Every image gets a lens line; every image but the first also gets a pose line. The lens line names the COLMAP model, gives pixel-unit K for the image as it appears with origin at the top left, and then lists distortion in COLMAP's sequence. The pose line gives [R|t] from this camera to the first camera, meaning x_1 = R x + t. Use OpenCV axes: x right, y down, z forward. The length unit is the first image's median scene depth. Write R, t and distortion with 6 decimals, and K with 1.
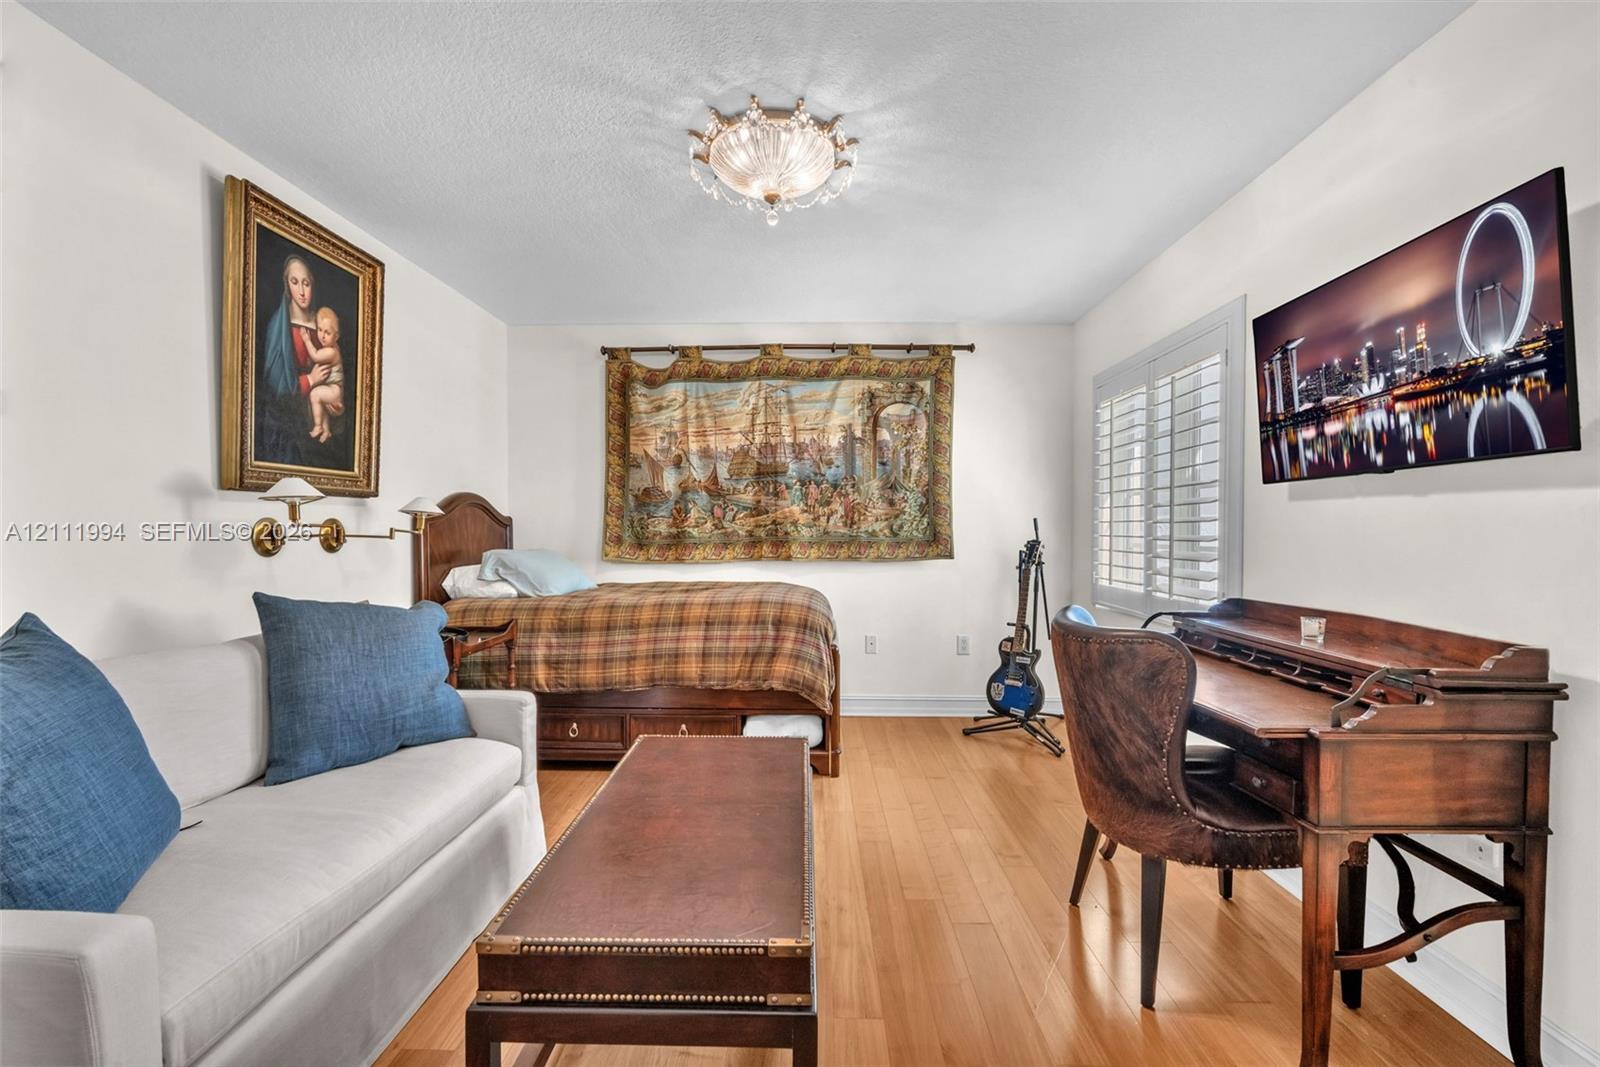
lens RADIAL K [[703.0, 0, 808.7], [0, 703.0, 530.3], [0, 0, 1]] dist [-0.010492, 0.003429]
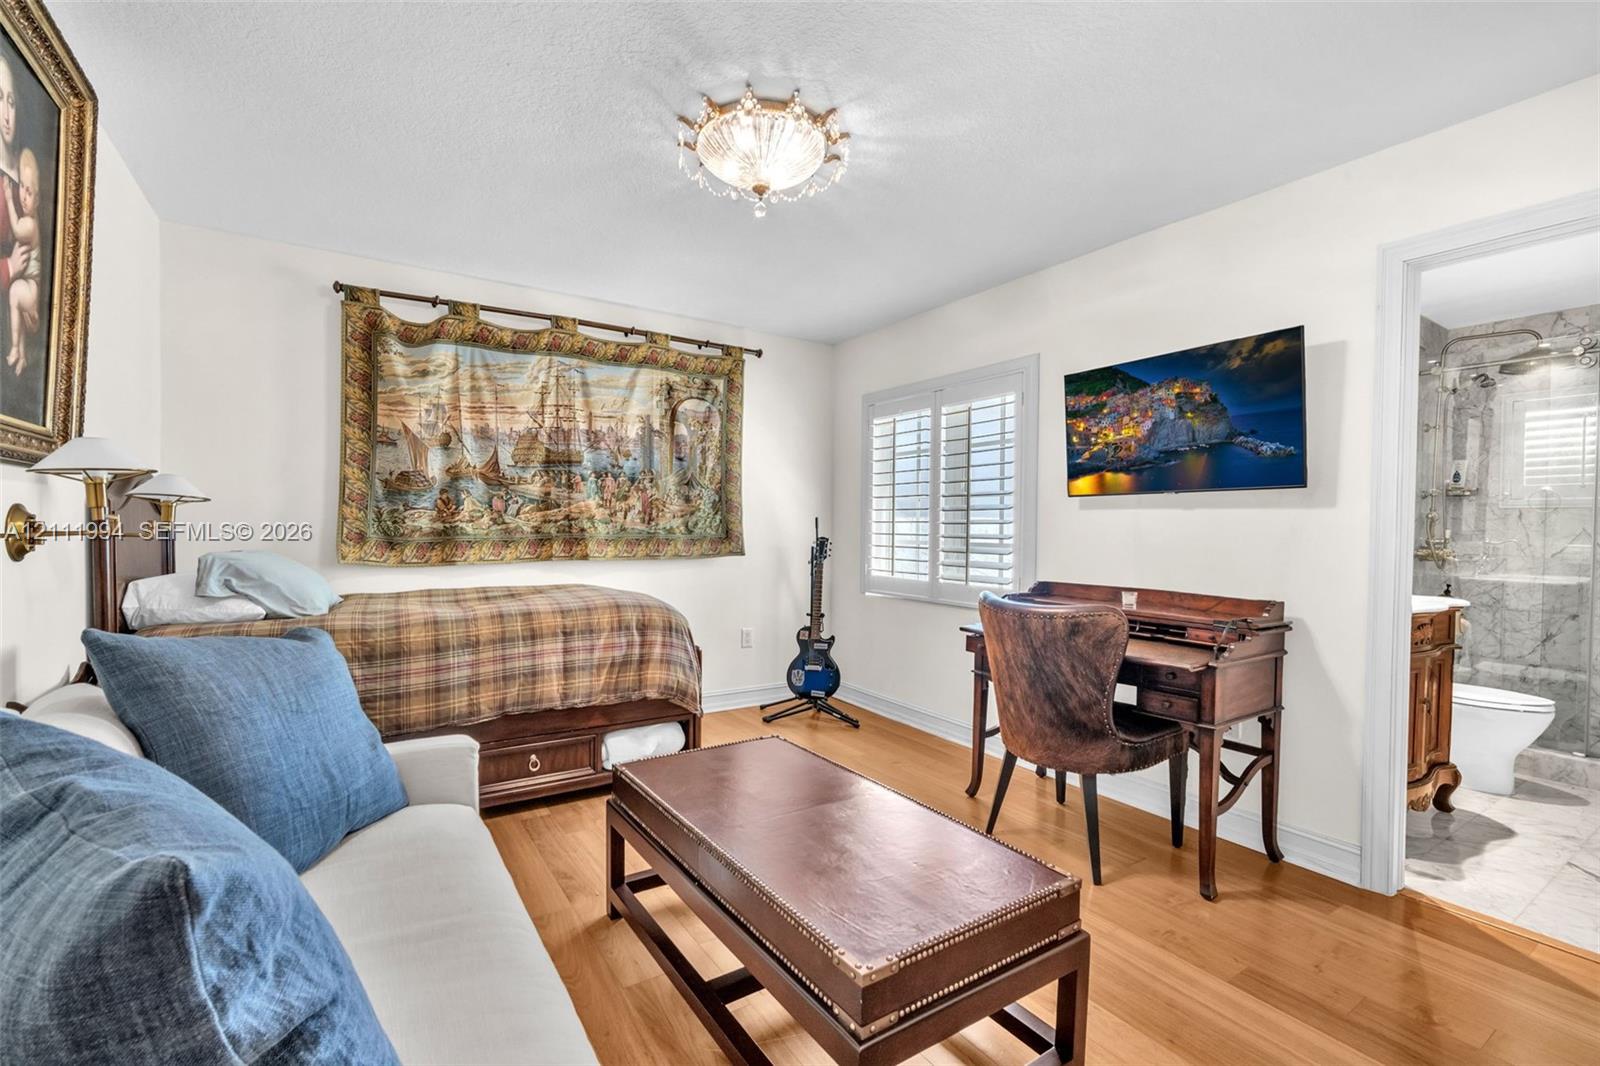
lens RADIAL K [[703.0, 0, 848.6], [0, 703.0, 529.7], [0, 0, 1]] dist [-0.010492, 0.003429]
pose [[0.820227, 0.005088, 0.572016, -0.338516], [-0.008190, 0.999962, 0.002849, -0.001735], [-0.571980, -0.007021, 0.820237, 0.083276]]
